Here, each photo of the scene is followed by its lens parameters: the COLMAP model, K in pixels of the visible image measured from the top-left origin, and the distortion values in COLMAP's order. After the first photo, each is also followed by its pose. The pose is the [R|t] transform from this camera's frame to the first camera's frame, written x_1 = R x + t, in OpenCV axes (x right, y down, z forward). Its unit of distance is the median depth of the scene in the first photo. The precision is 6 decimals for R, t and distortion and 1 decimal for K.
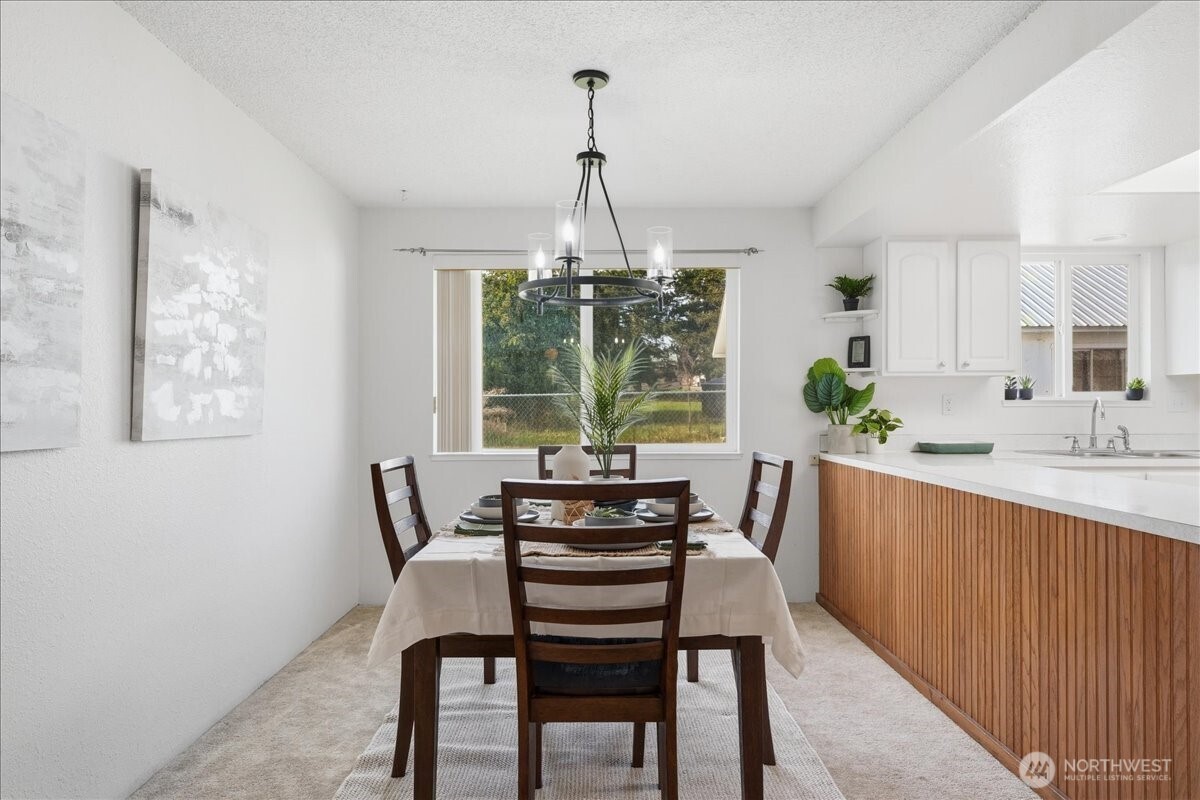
lens RADIAL K [[493.3, 0, 600.4], [0, 493.3, 402.8], [0, 0, 1]] dist [0.000099, -0.000053]
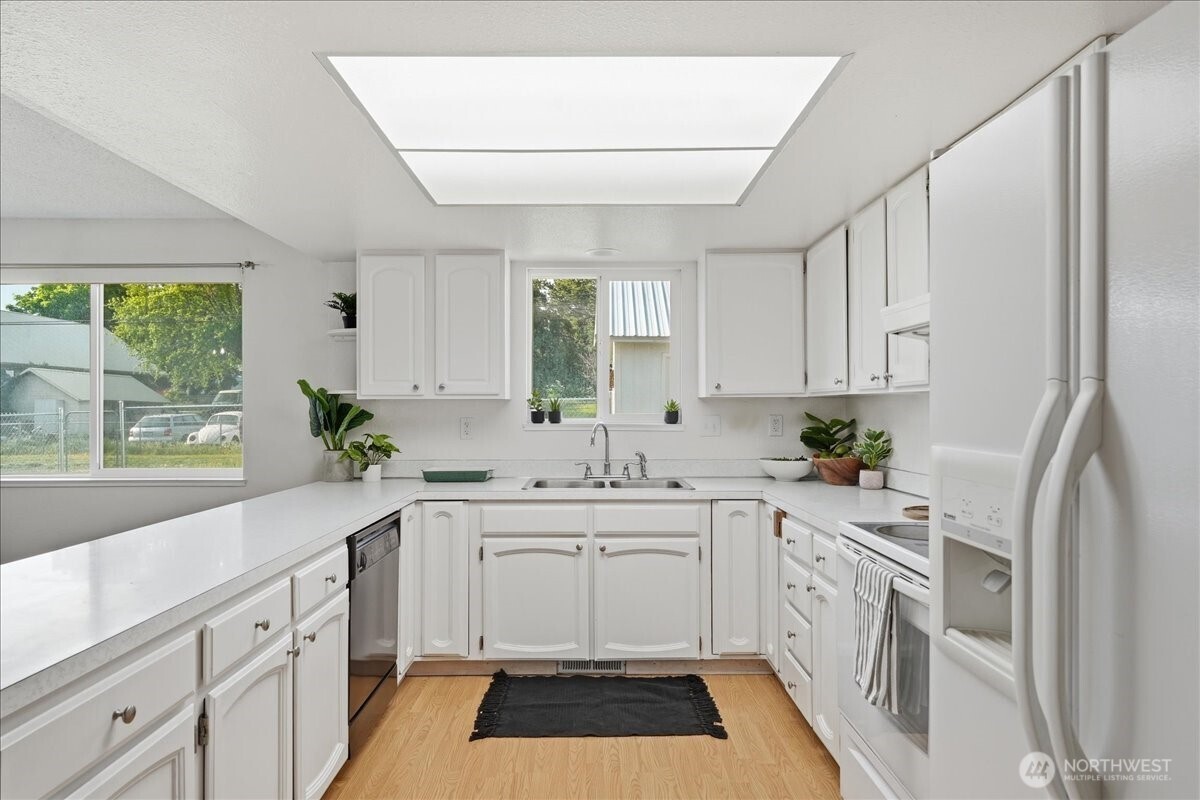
lens RADIAL K [[493.3, 0, 597.8], [0, 493.3, 402.1], [0, 0, 1]] dist [0.000099, -0.000053]
pose [[0.999989, 0.002065, -0.004121, 0.984924], [-0.002051, 0.999992, 0.003339, -0.050773], [0.004128, -0.003331, 0.999986, 0.060845]]
